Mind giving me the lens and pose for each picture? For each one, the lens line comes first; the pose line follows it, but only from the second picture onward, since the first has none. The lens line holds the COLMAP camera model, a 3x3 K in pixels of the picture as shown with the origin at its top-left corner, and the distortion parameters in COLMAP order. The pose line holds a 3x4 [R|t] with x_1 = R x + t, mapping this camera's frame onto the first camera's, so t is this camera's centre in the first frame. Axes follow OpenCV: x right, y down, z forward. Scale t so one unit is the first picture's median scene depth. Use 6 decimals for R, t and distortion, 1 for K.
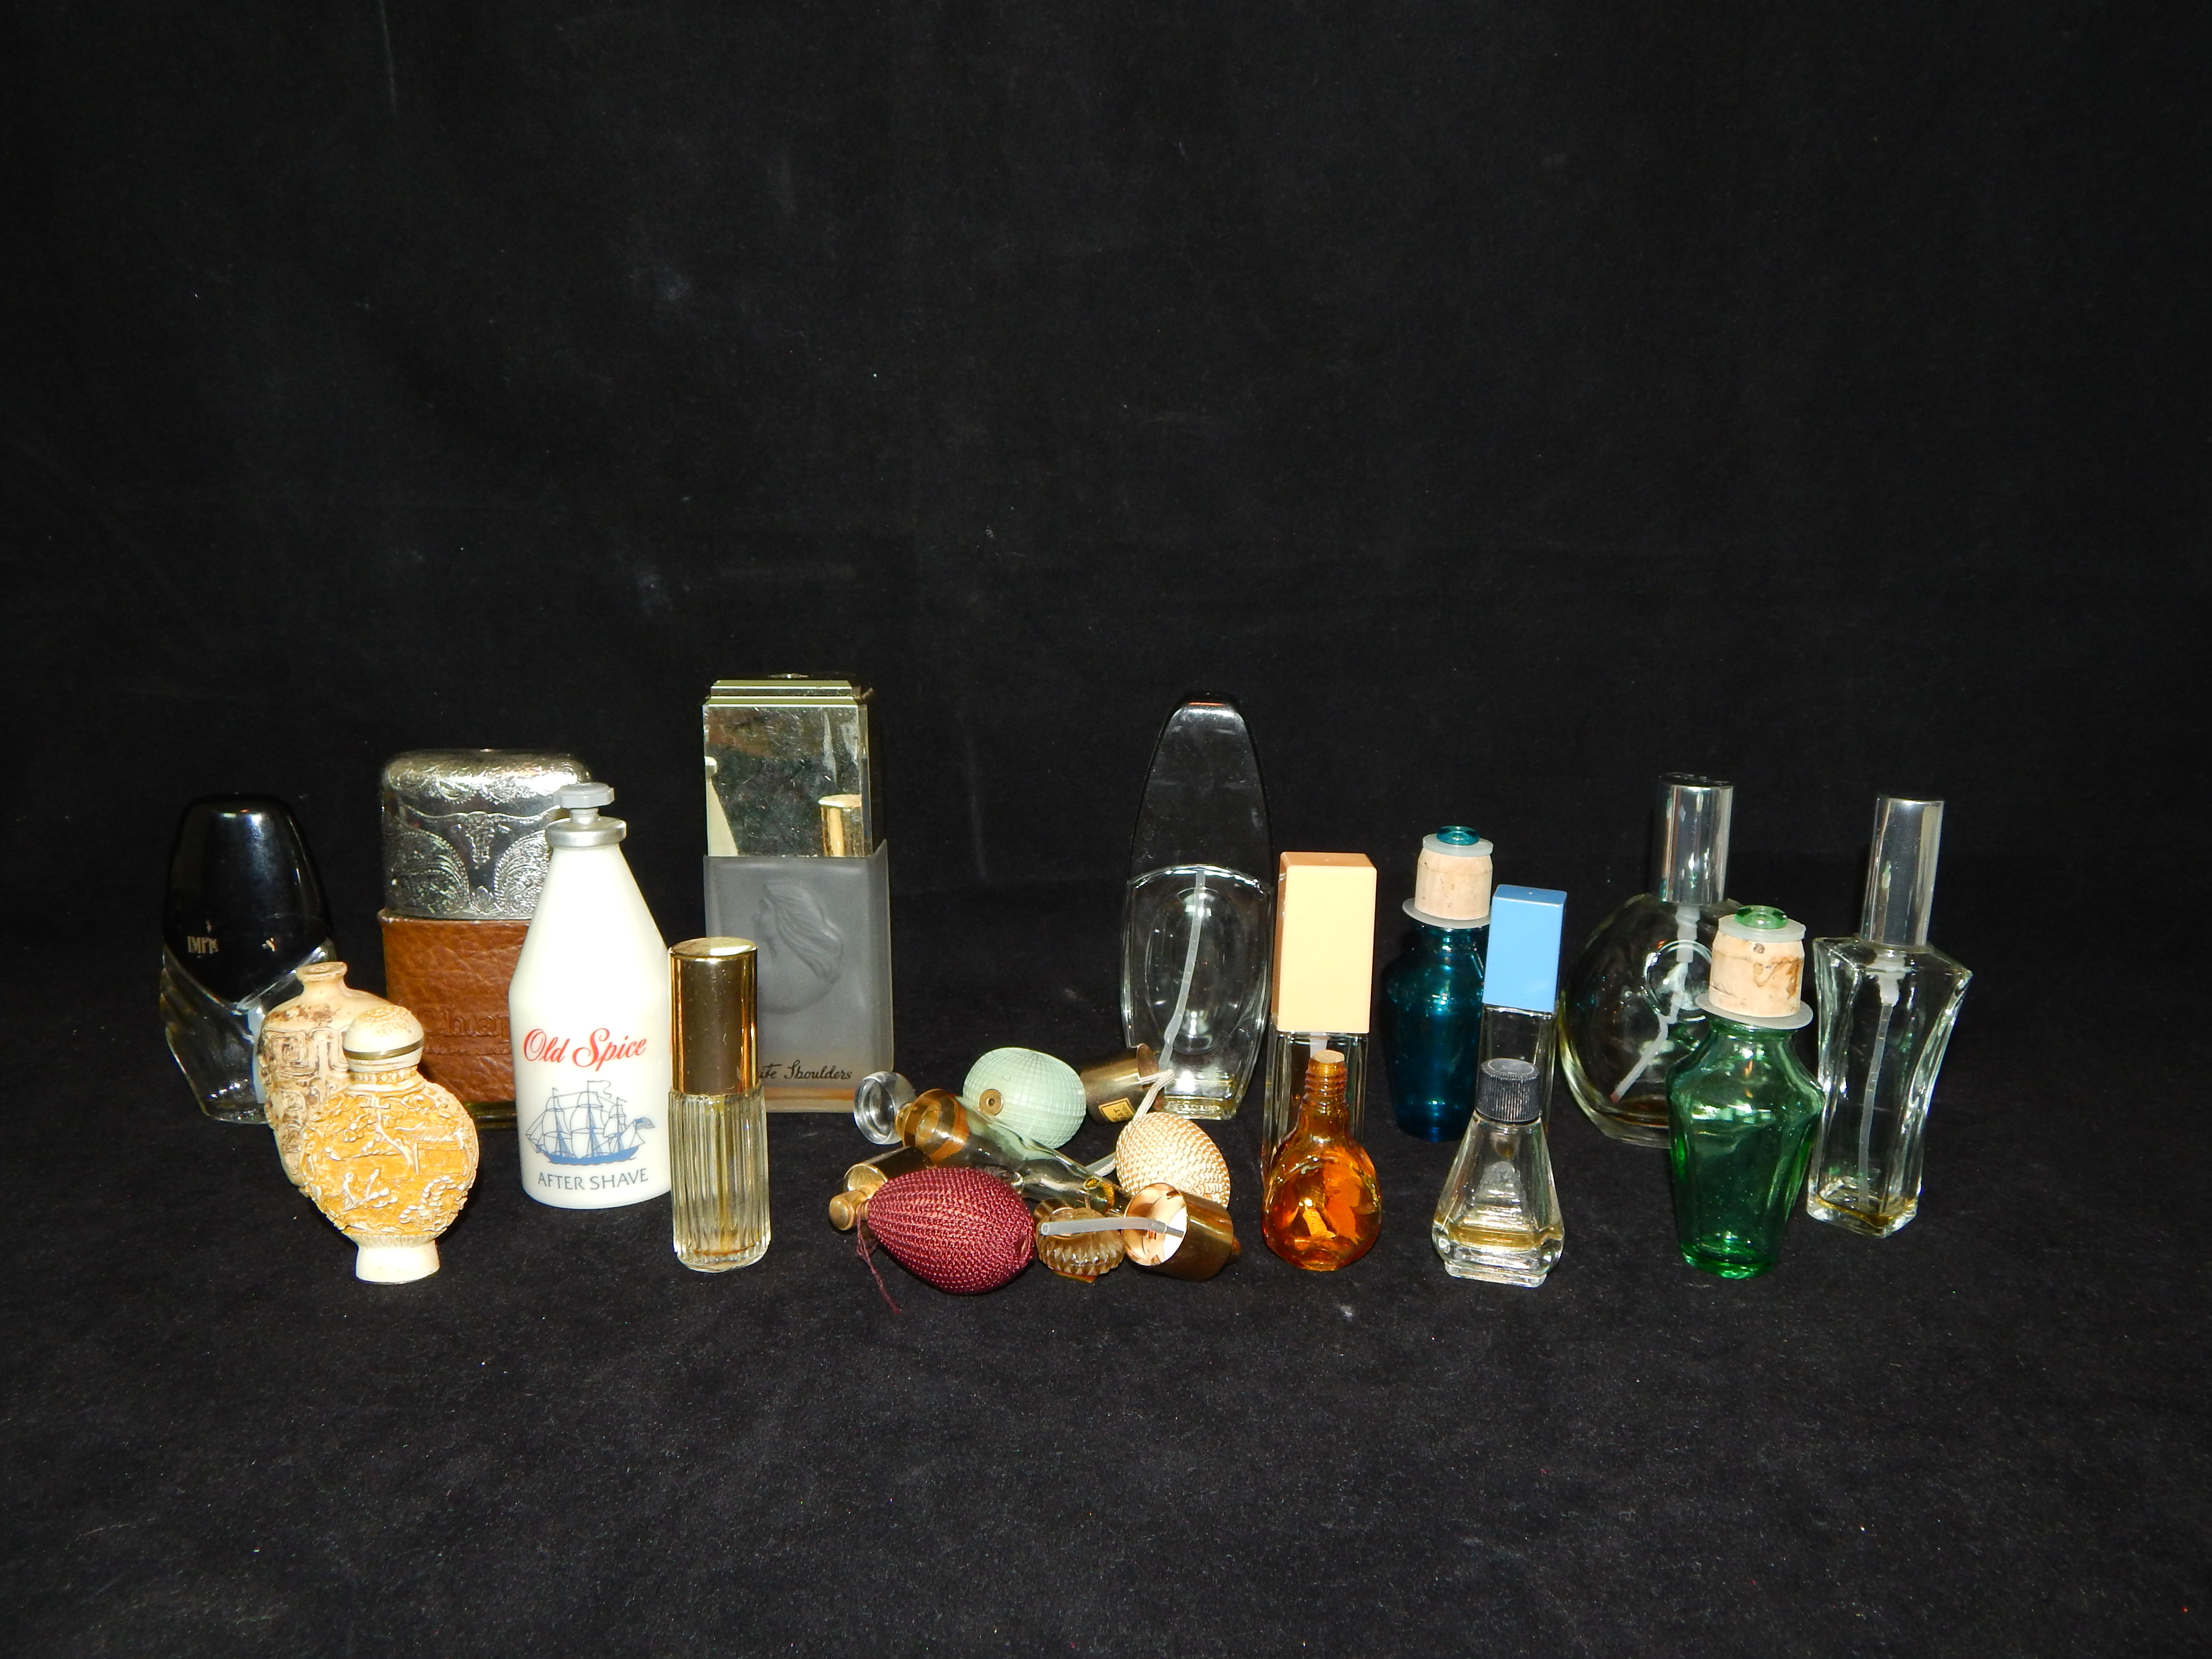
lens RADIAL K [[1860.0, 0, 1148.4], [0, 1860.0, 793.8], [0, 0, 1]] dist [0.004254, -0.003956]
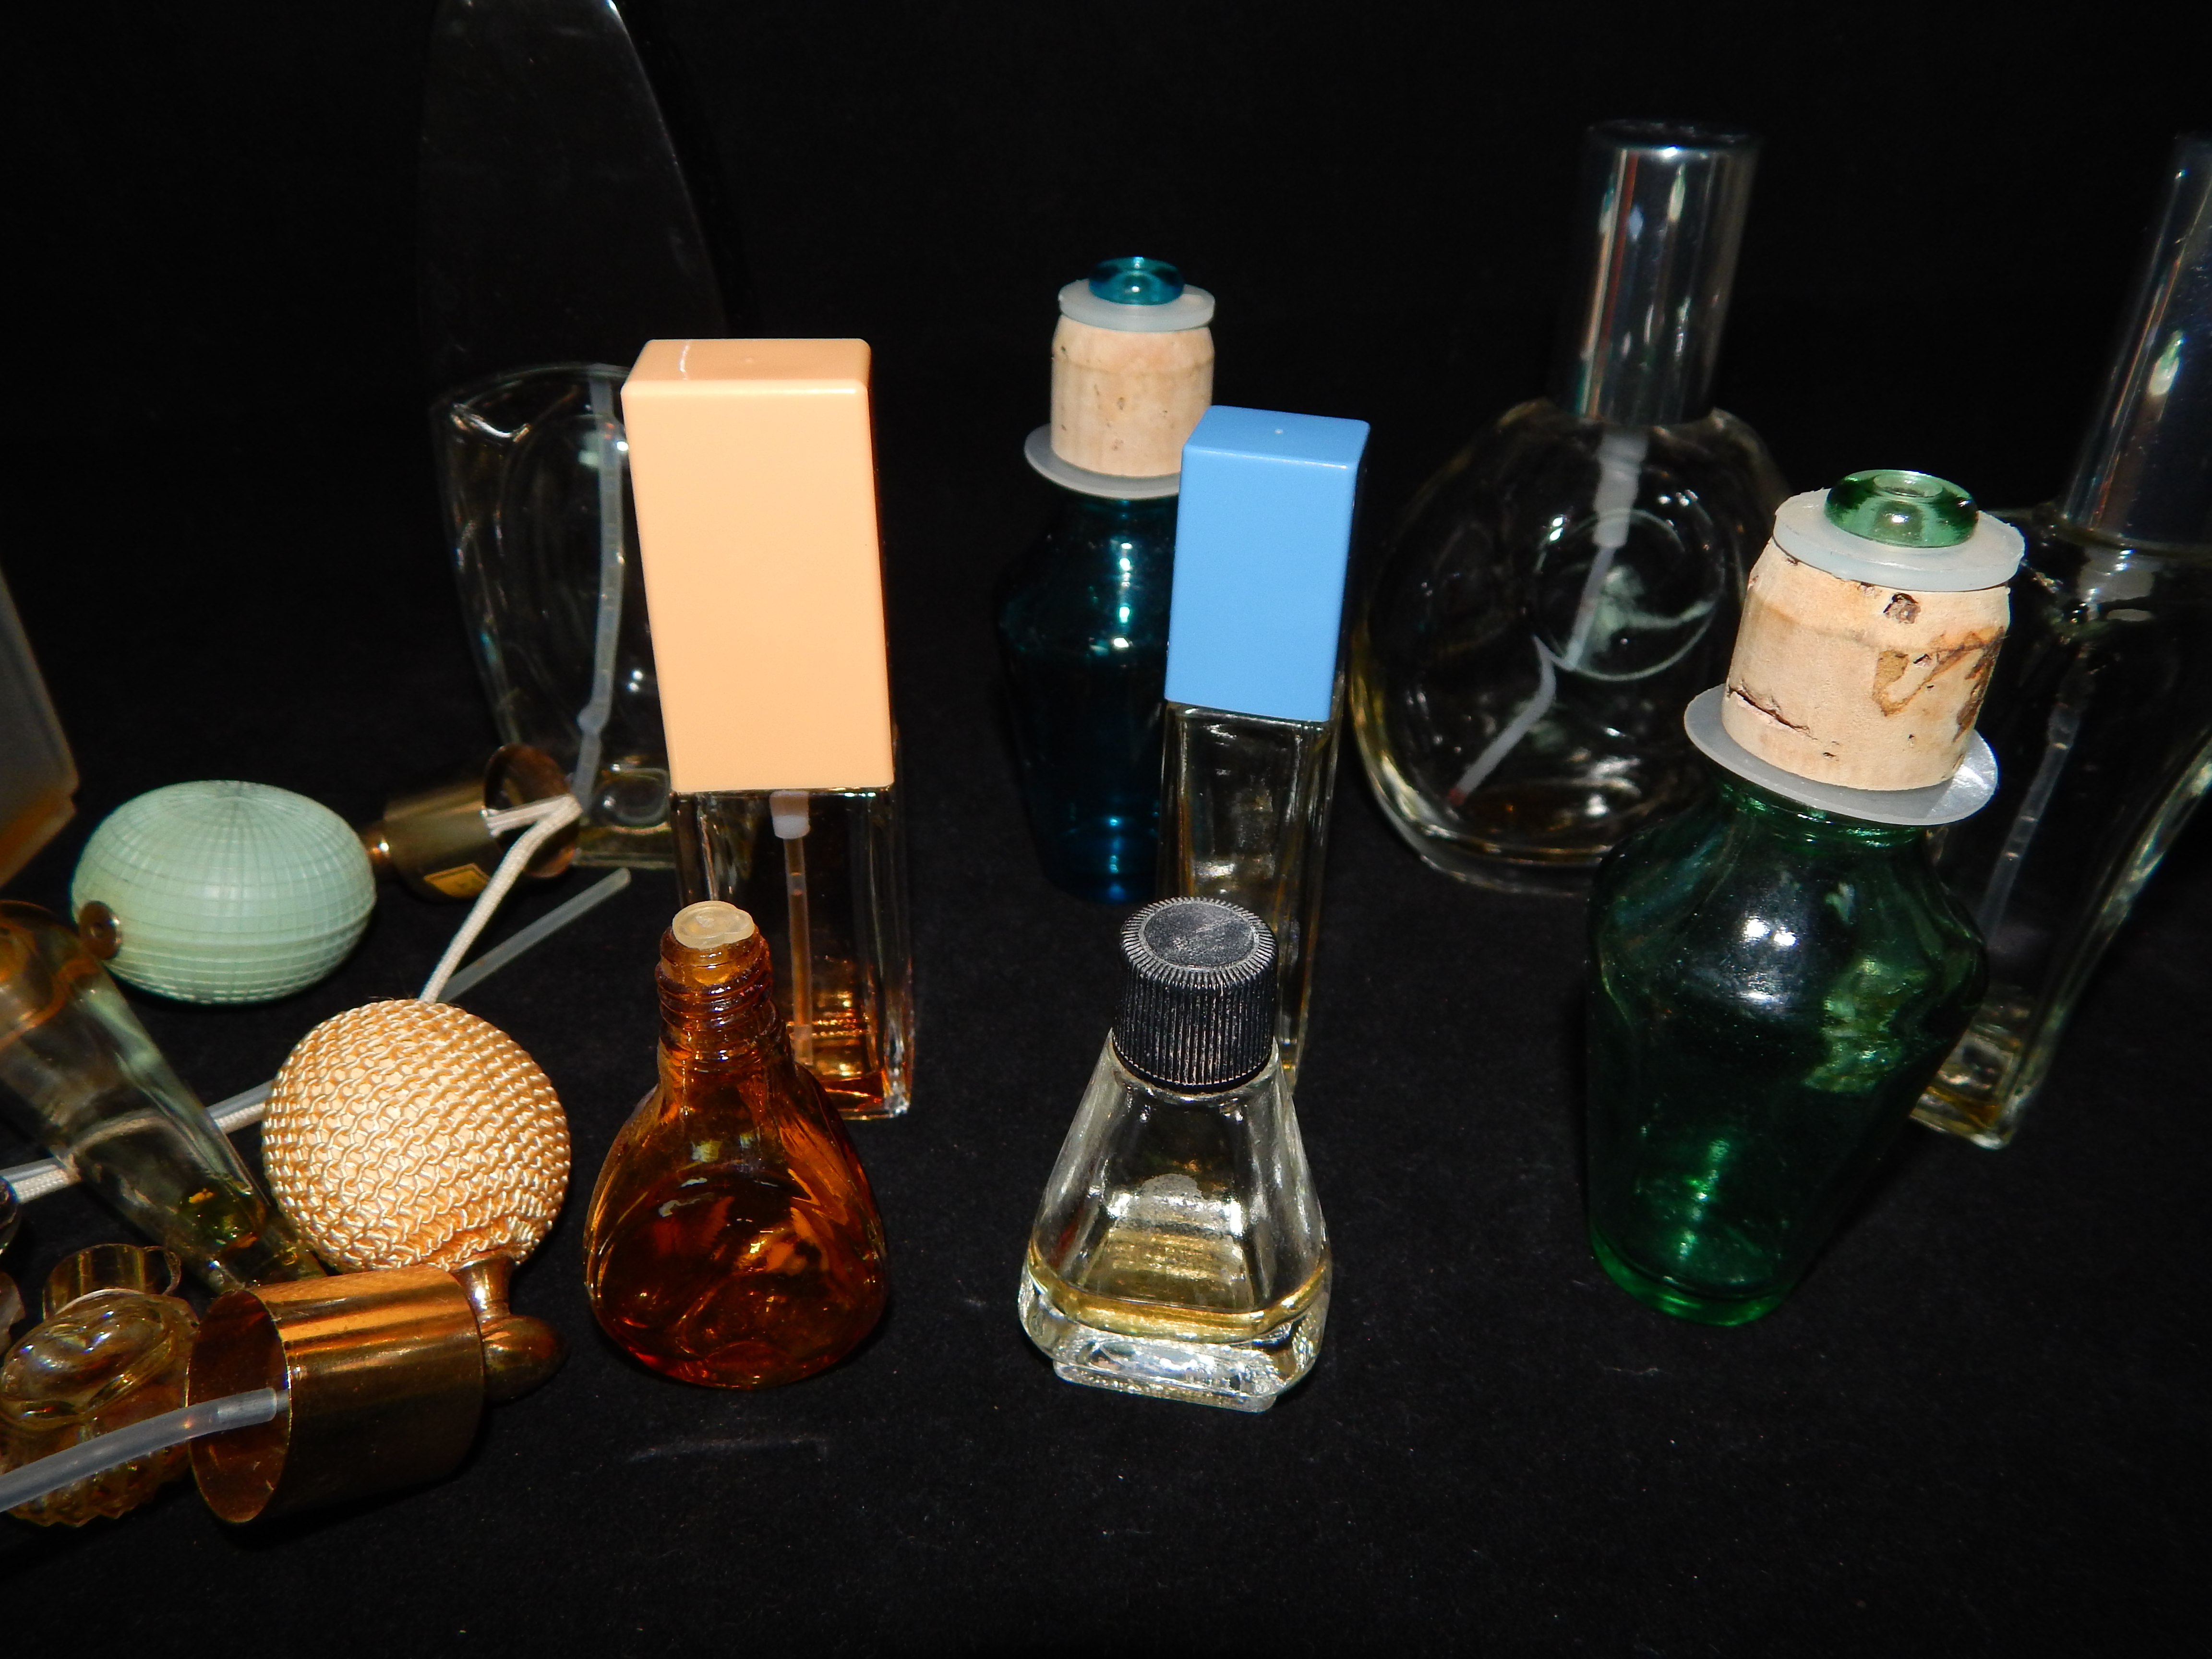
lens RADIAL K [[1617.5, 0, 1121.9], [0, 1617.5, 816.3], [0, 0, 1]] dist [0.002683, 0.000240]
pose [[0.997671, -0.038826, 0.056084, 0.147772], [0.017754, 0.941669, 0.336071, 0.013446], [-0.065861, -0.334293, 0.940165, 0.643678]]
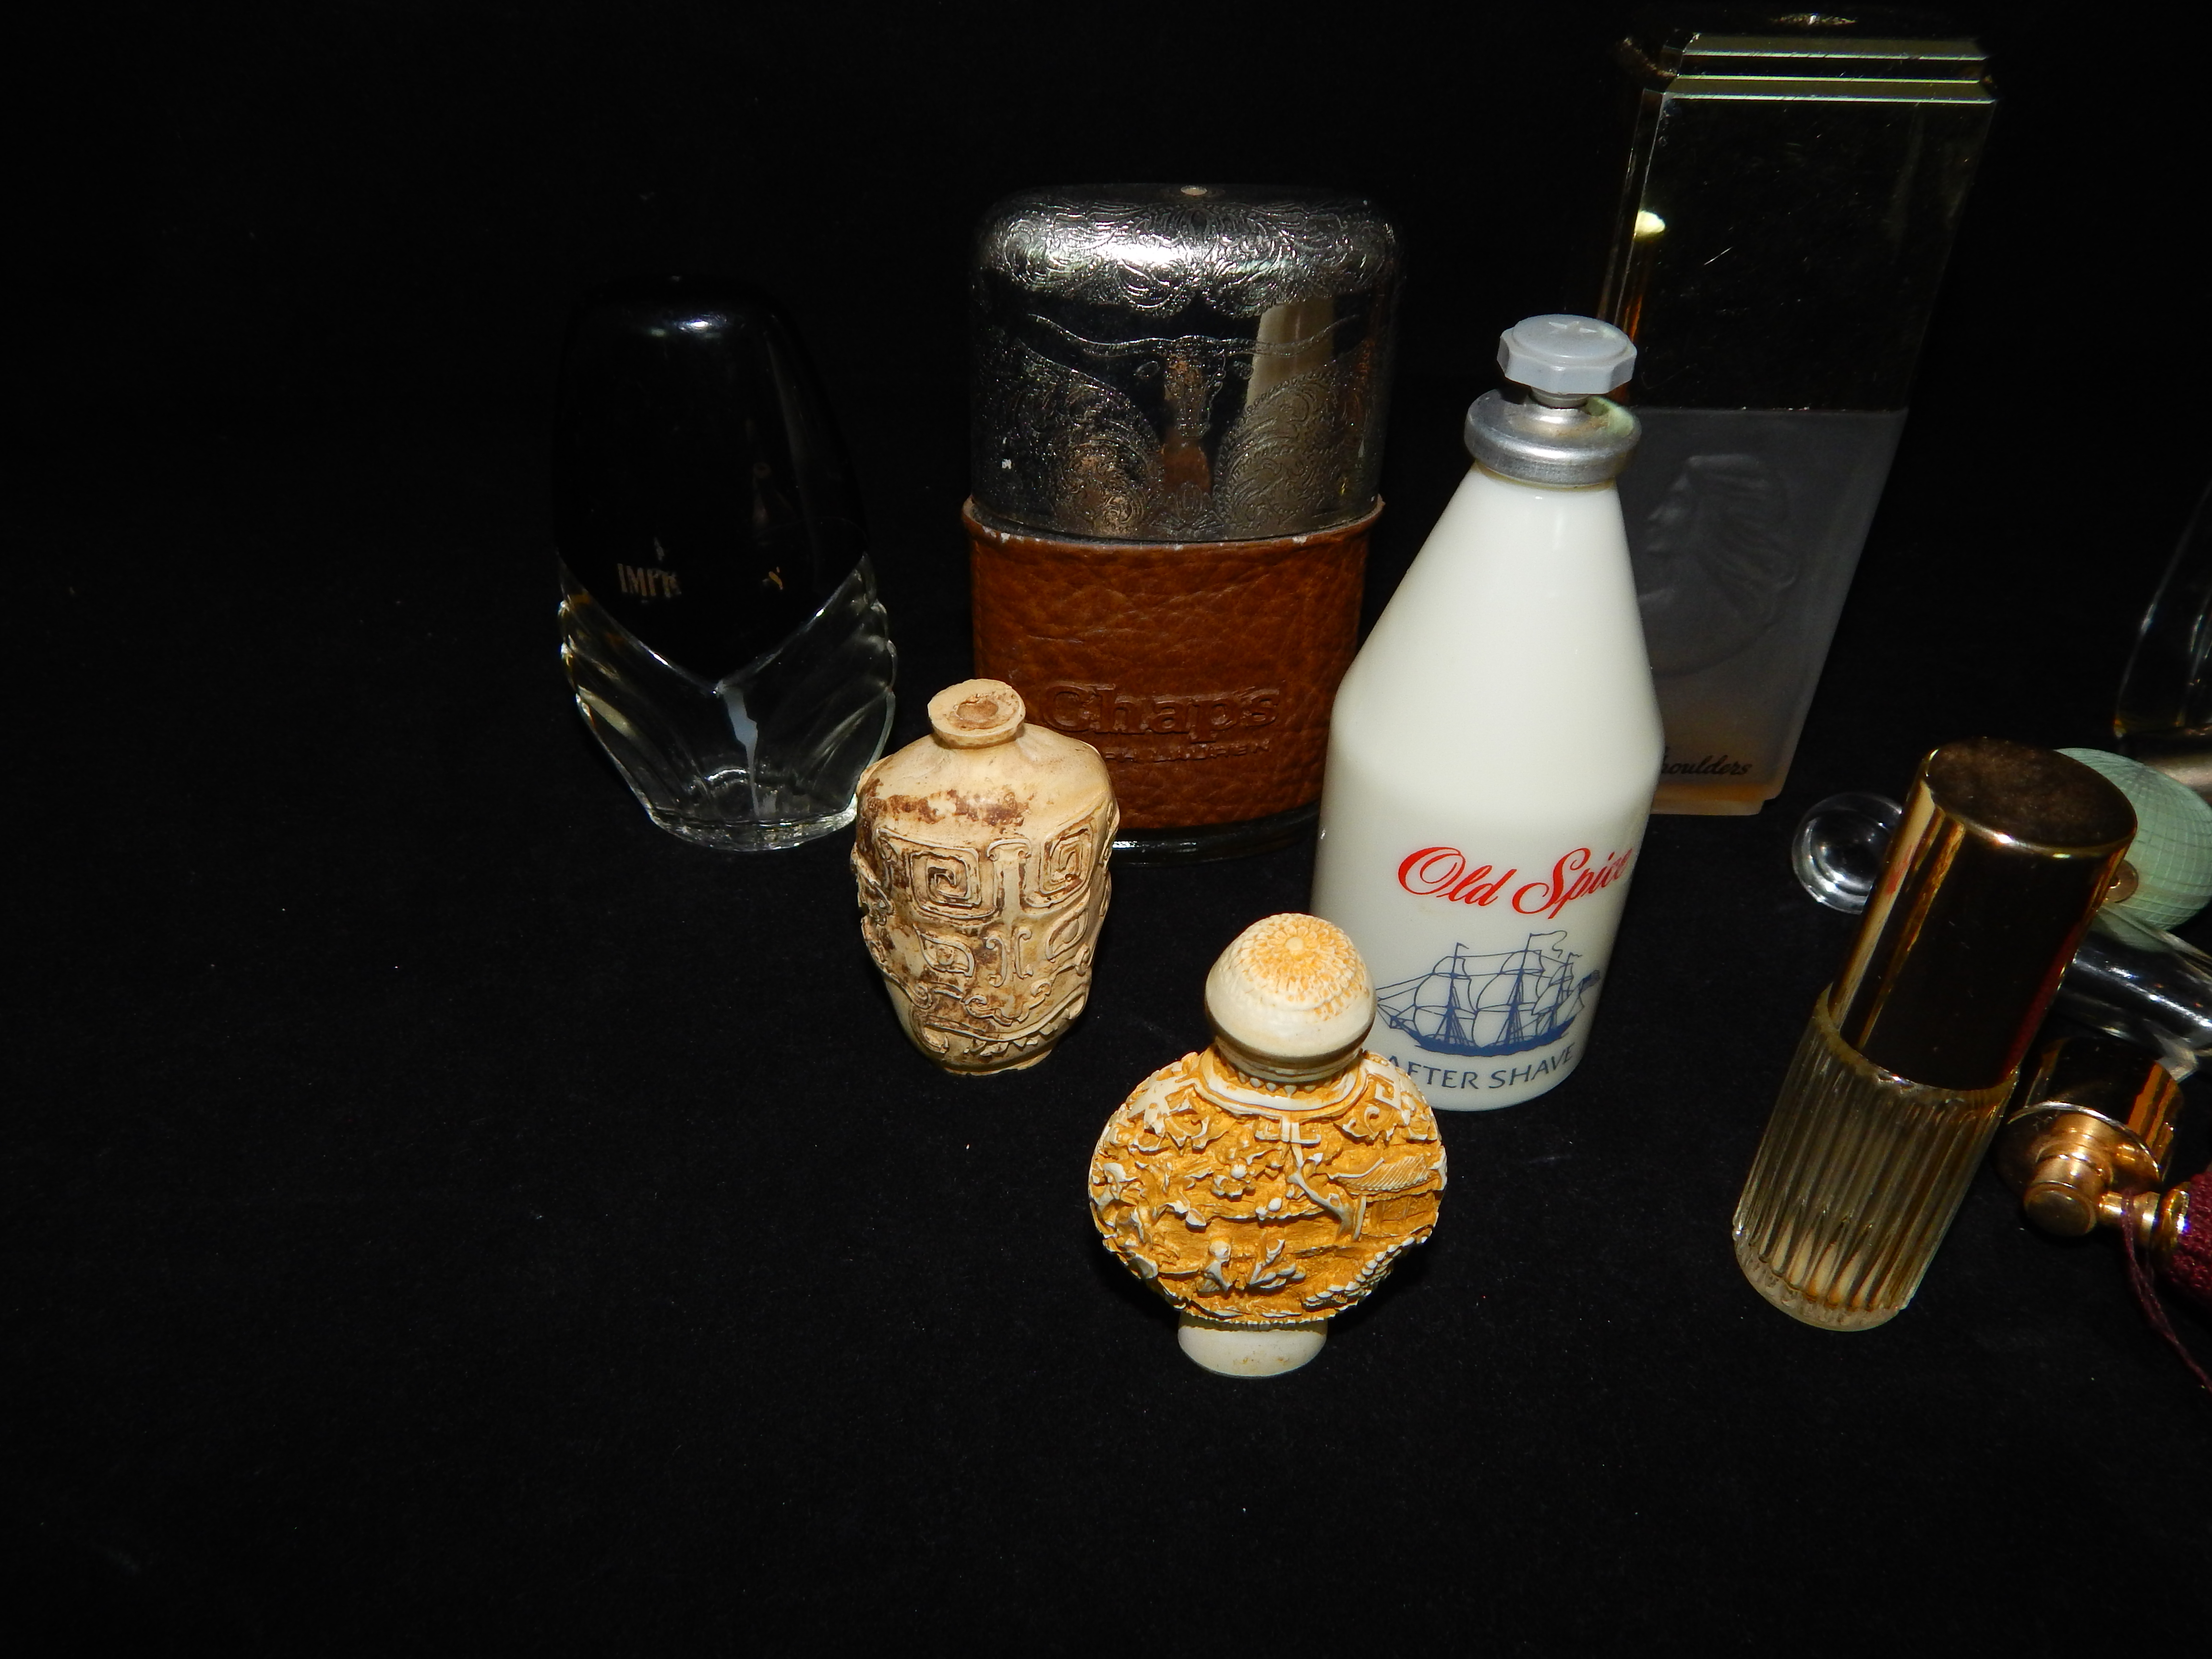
lens RADIAL K [[1617.5, 0, 1121.9], [0, 1617.5, 816.3], [0, 0, 1]] dist [0.002683, 0.000240]
pose [[0.999841, 0.004476, 0.017248, -0.404945], [-0.011814, 0.891122, 0.453610, -0.072930], [-0.013340, -0.453741, 0.891034, 0.594096]]
